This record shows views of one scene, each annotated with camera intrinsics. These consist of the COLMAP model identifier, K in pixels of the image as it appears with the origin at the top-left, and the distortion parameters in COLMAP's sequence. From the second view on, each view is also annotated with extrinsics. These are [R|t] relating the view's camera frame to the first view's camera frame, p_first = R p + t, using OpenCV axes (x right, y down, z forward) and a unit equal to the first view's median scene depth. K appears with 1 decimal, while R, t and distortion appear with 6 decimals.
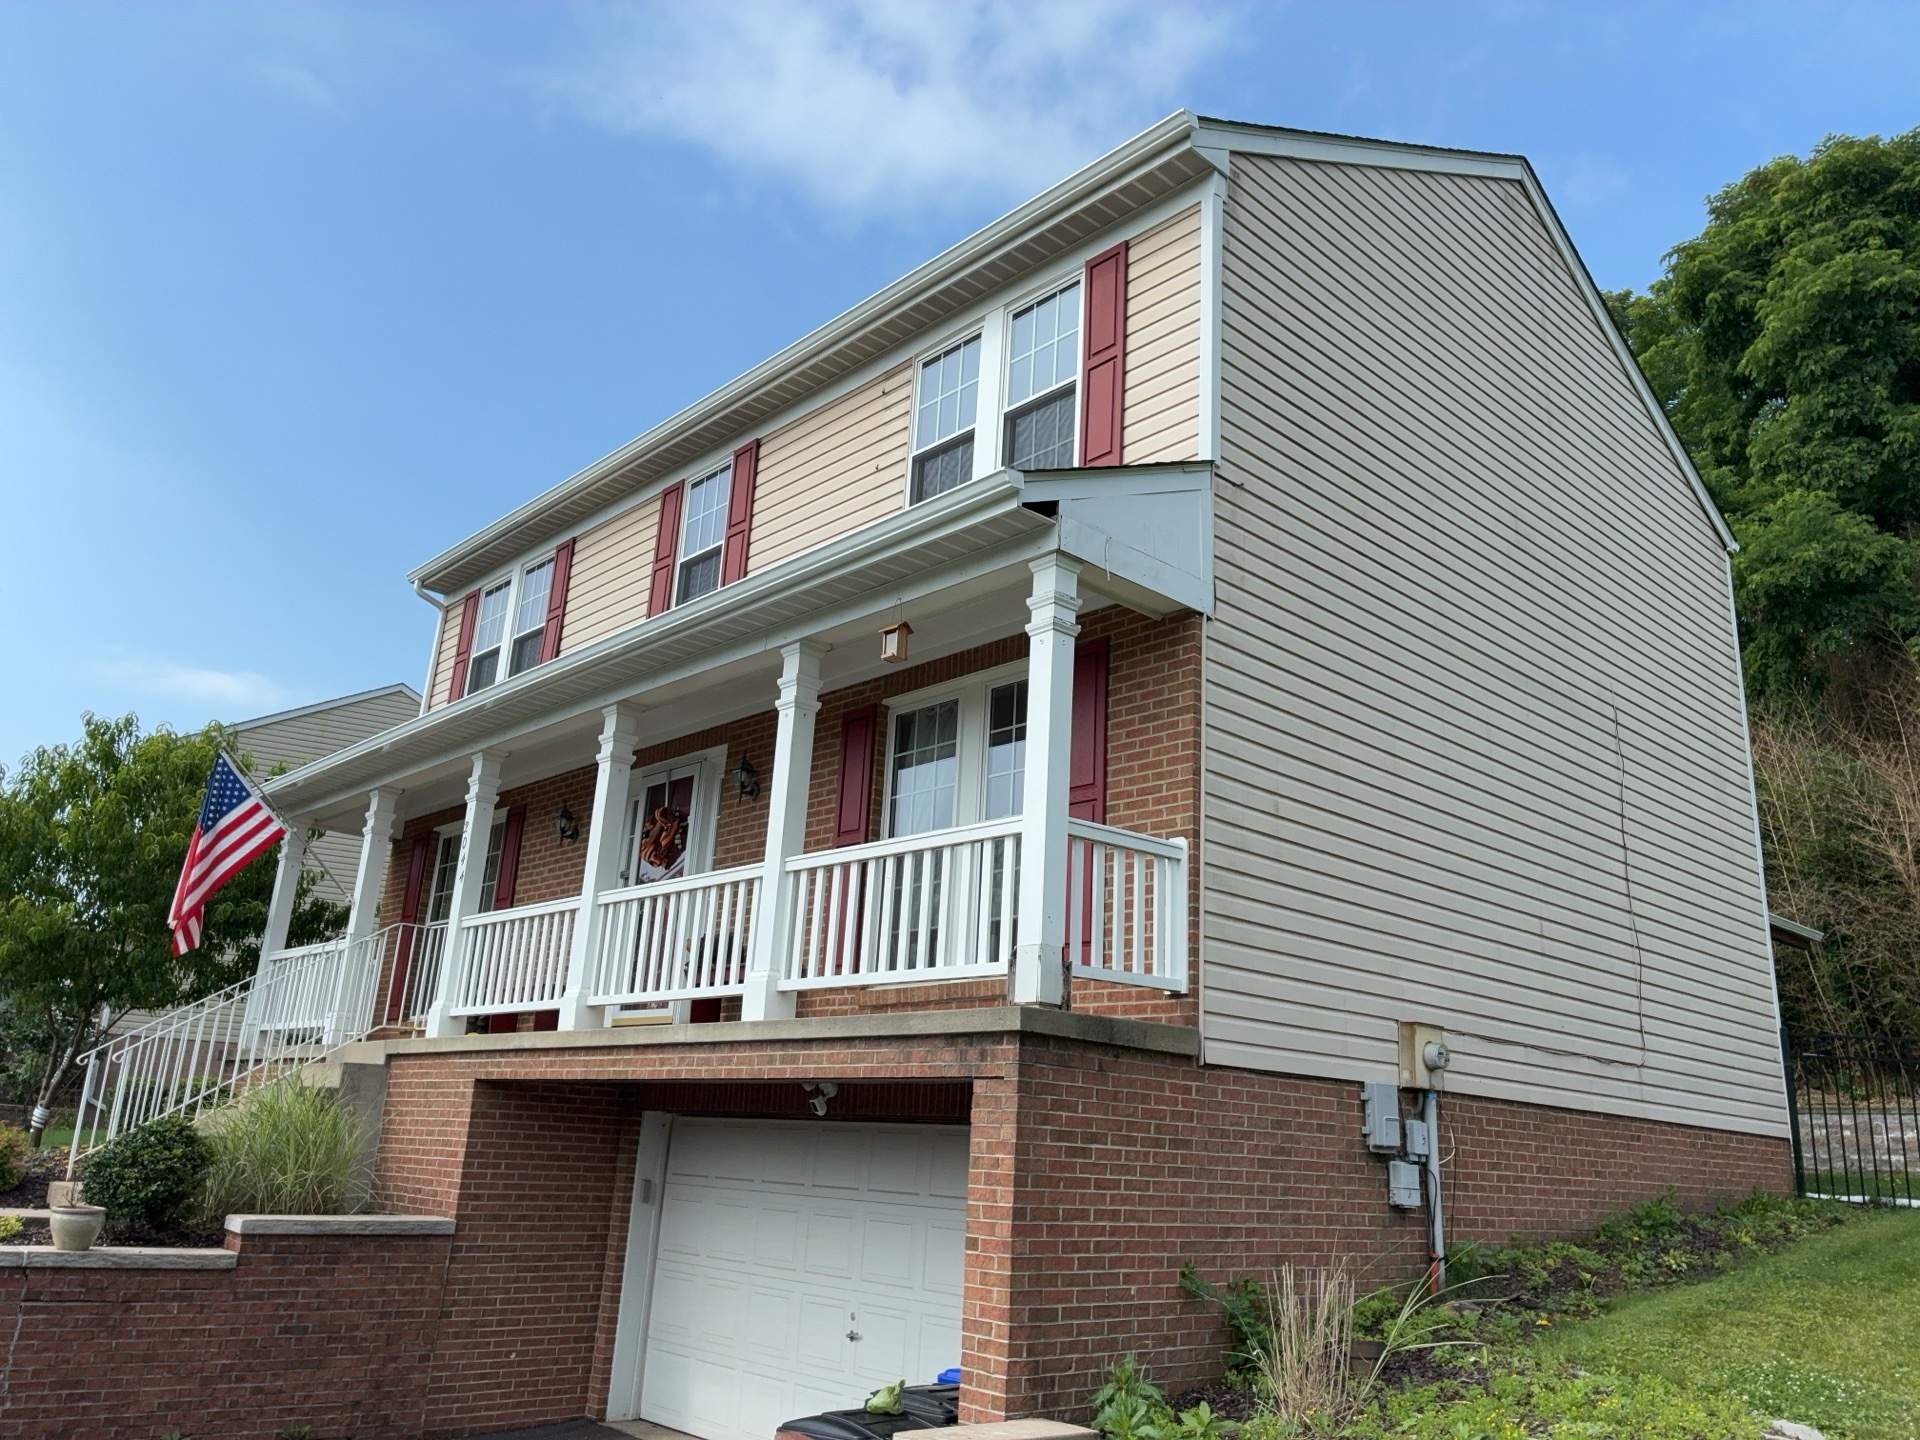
lens RADIAL K [[1449.9, 0, 991.9], [0, 1449.9, 716.9], [0, 0, 1]] dist [0.043470, -0.071423]
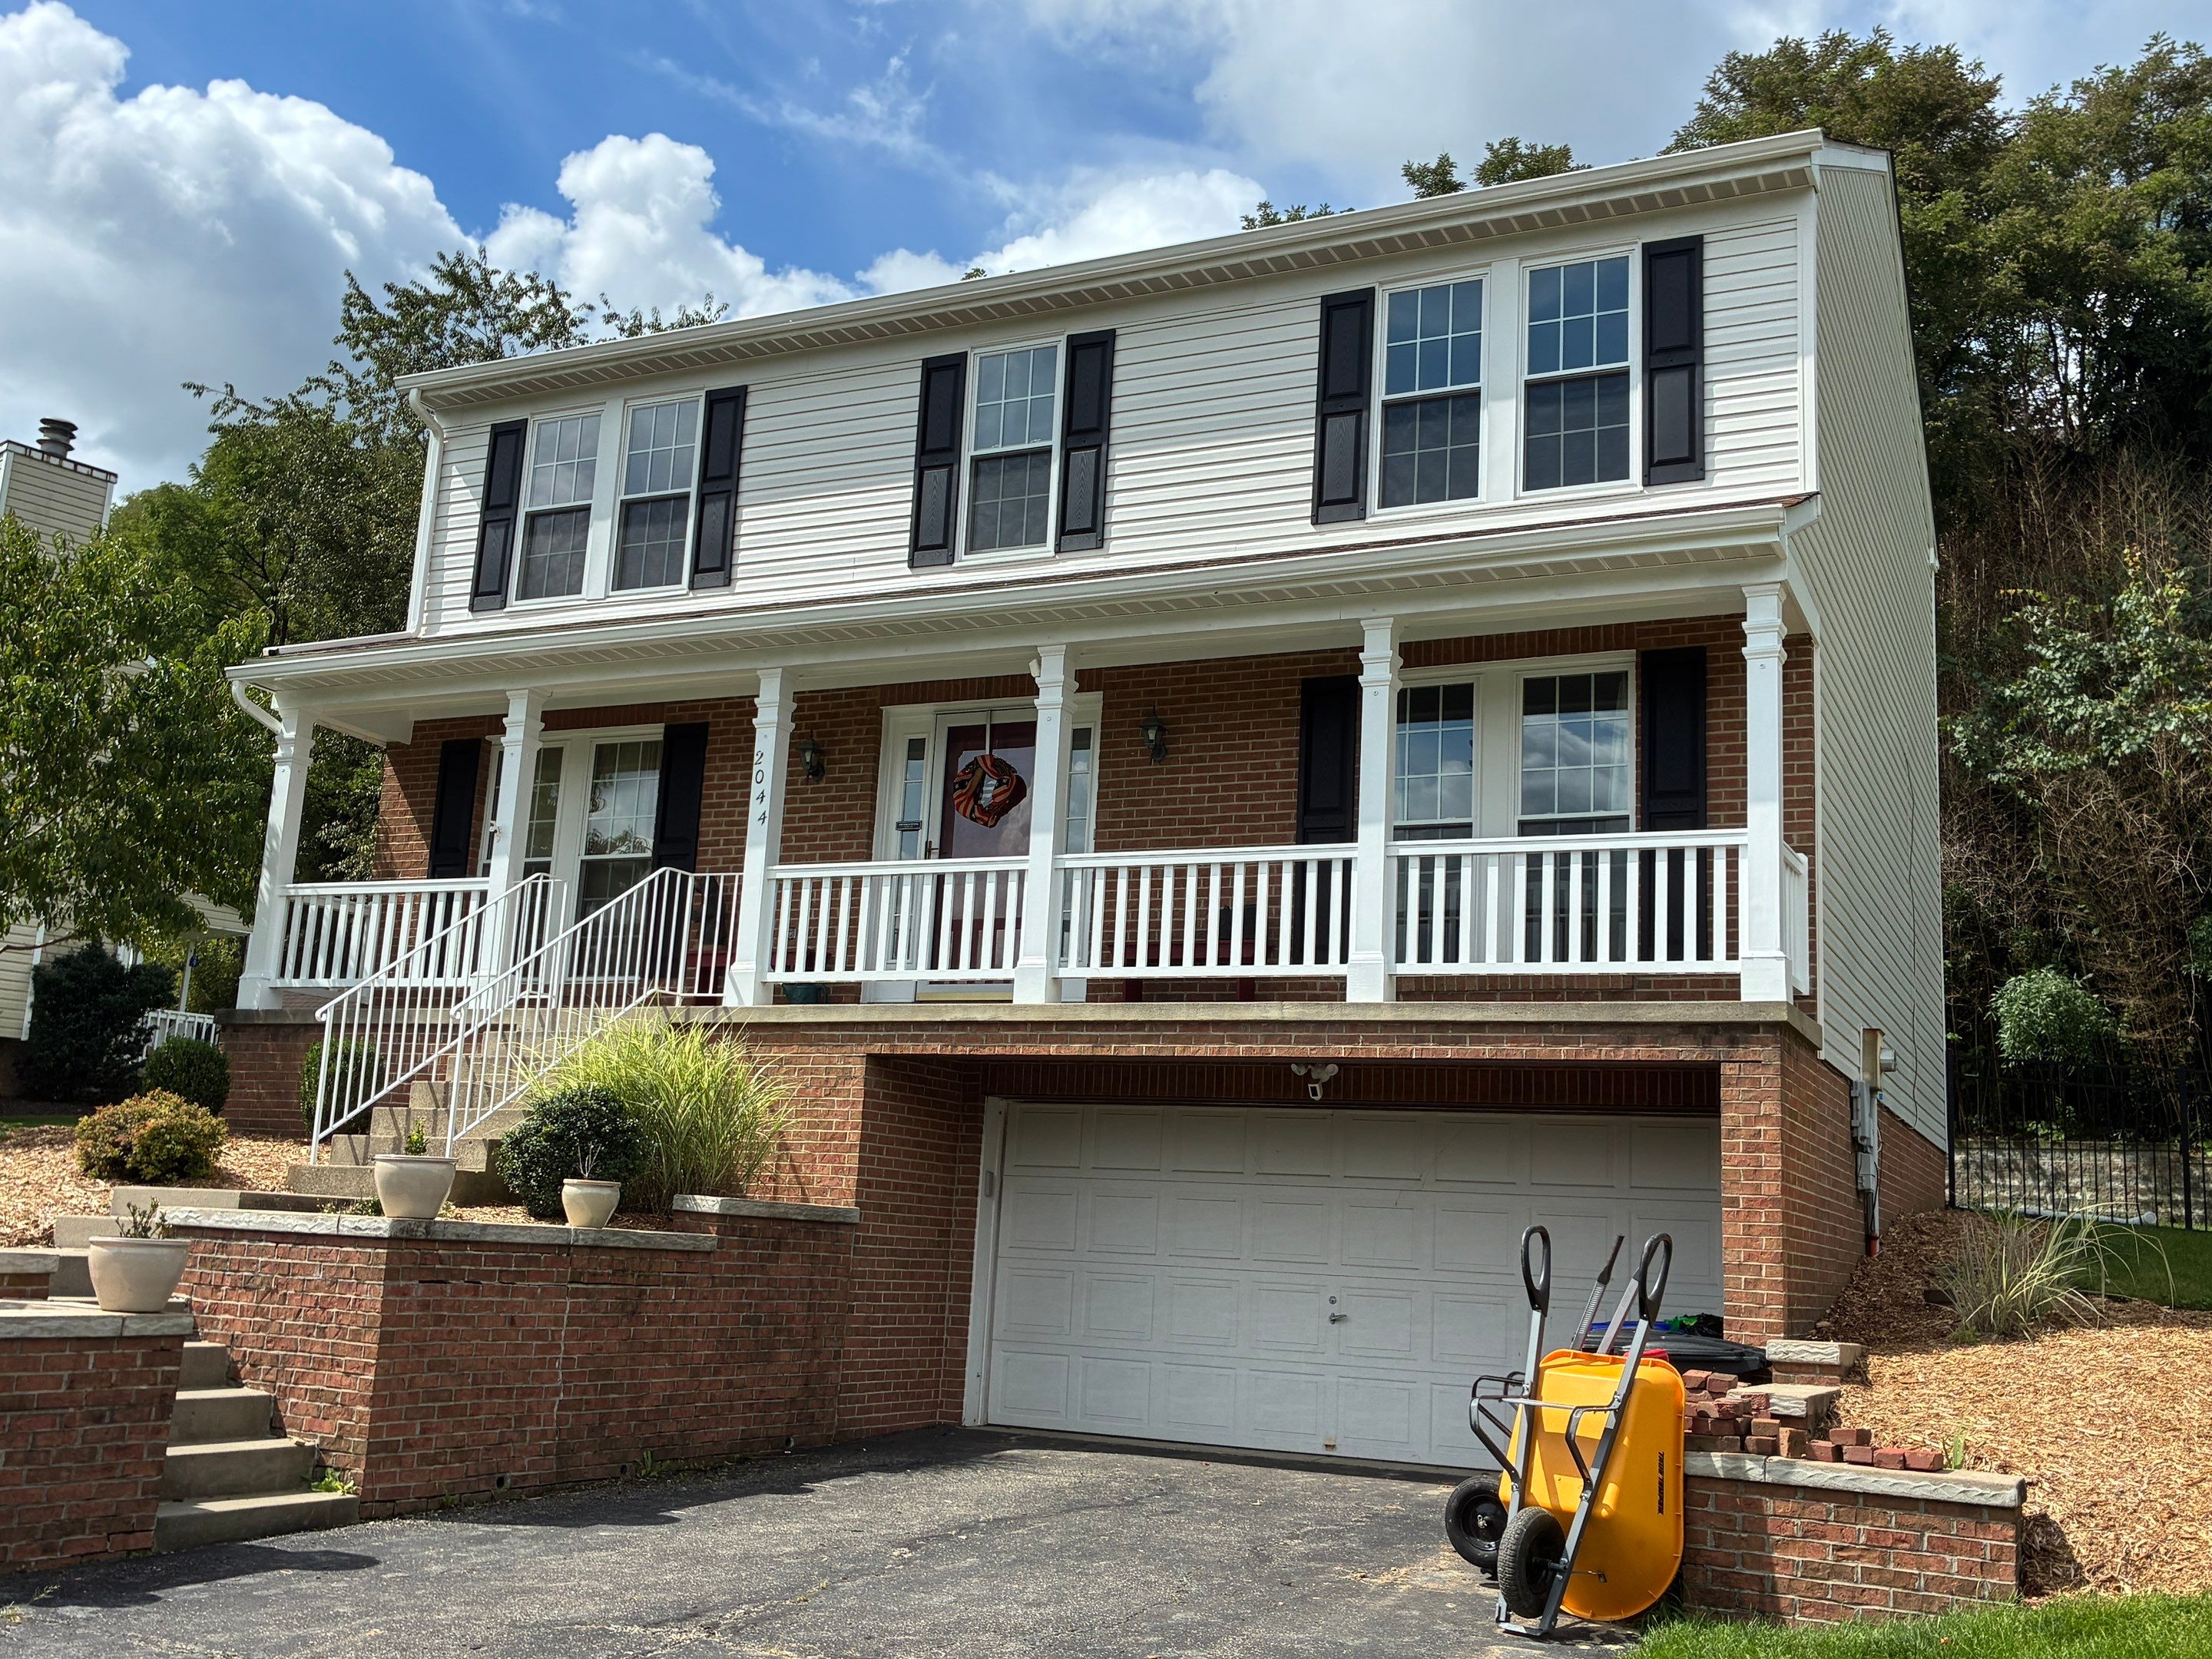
lens RADIAL K [[2099.0, 0, 1113.1], [0, 2099.0, 852.1], [0, 0, 1]] dist [0.124600, -0.611356]
pose [[0.938287, 0.065853, 0.339530, -0.788537], [-0.105928, 0.989245, 0.100865, -0.019414], [-0.329236, -0.130606, 0.935171, -0.266761]]
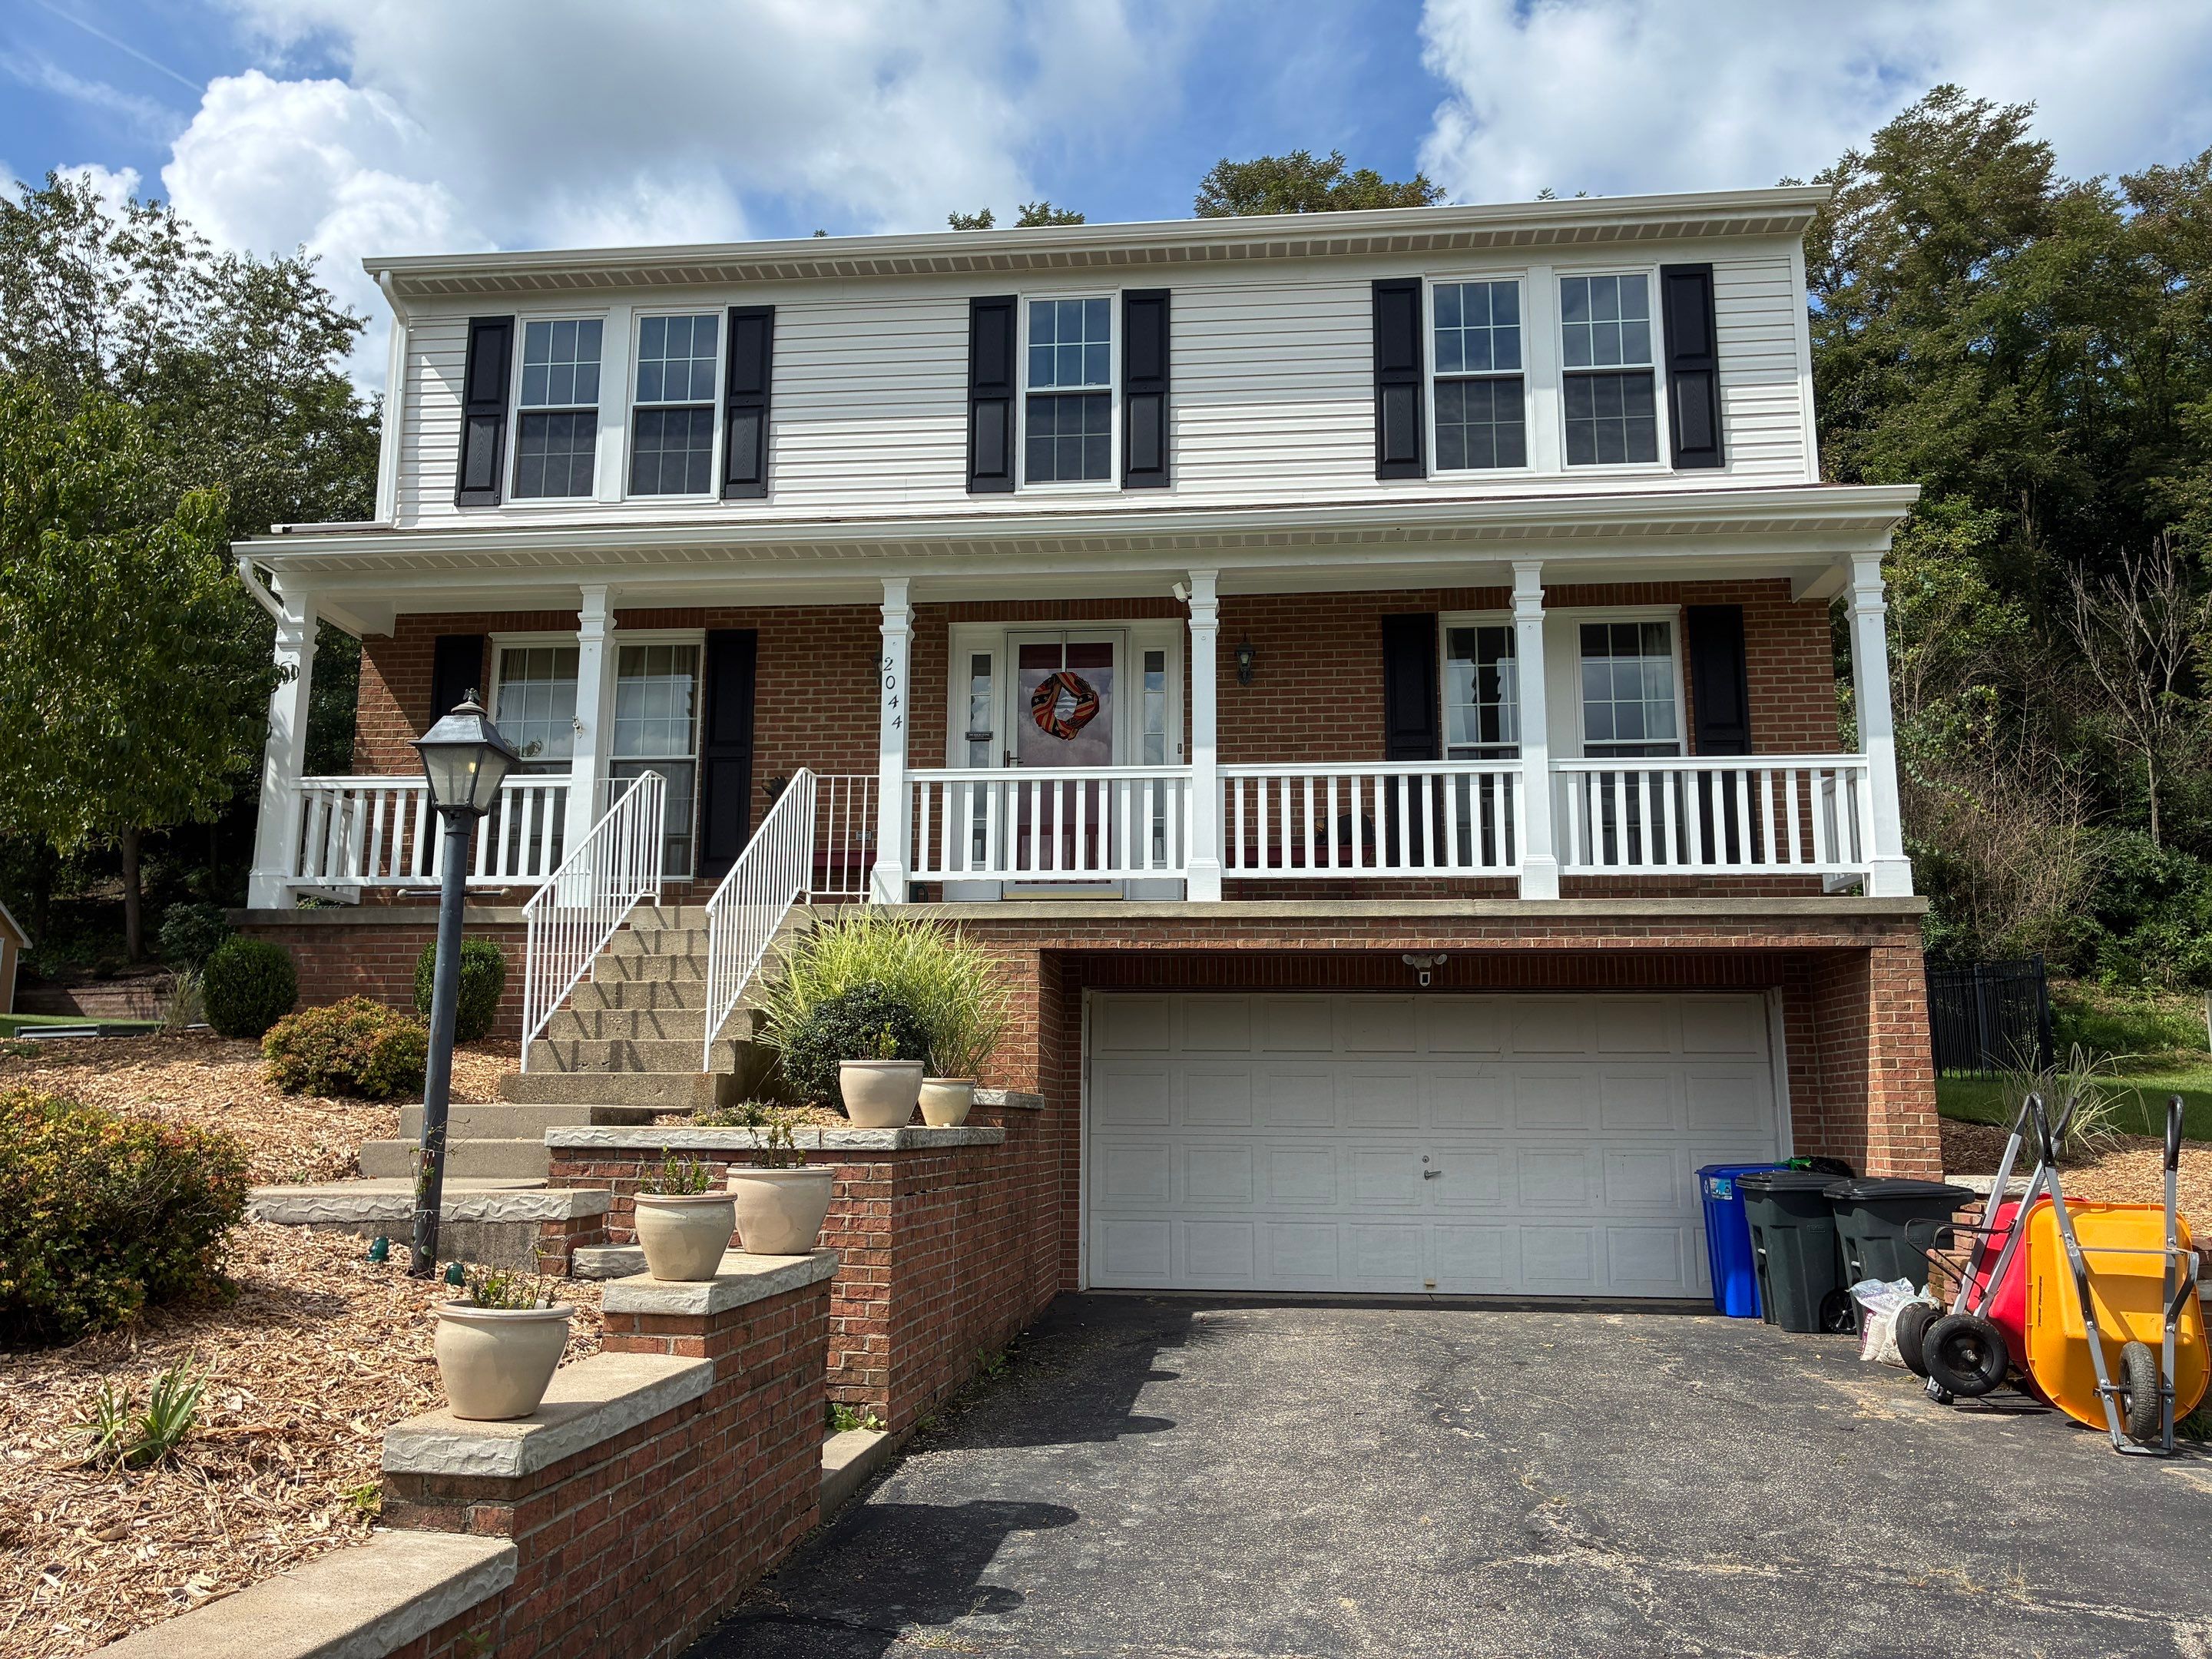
lens RADIAL K [[1717.5, 0, 1063.1], [0, 1717.5, 823.7], [0, 0, 1]] dist [0.013217, -0.005966]
pose [[0.770852, 0.069609, 0.633199, -1.253228], [-0.154988, 0.984636, 0.080438, 0.096123], [-0.617872, -0.160144, 0.769797, 0.197057]]
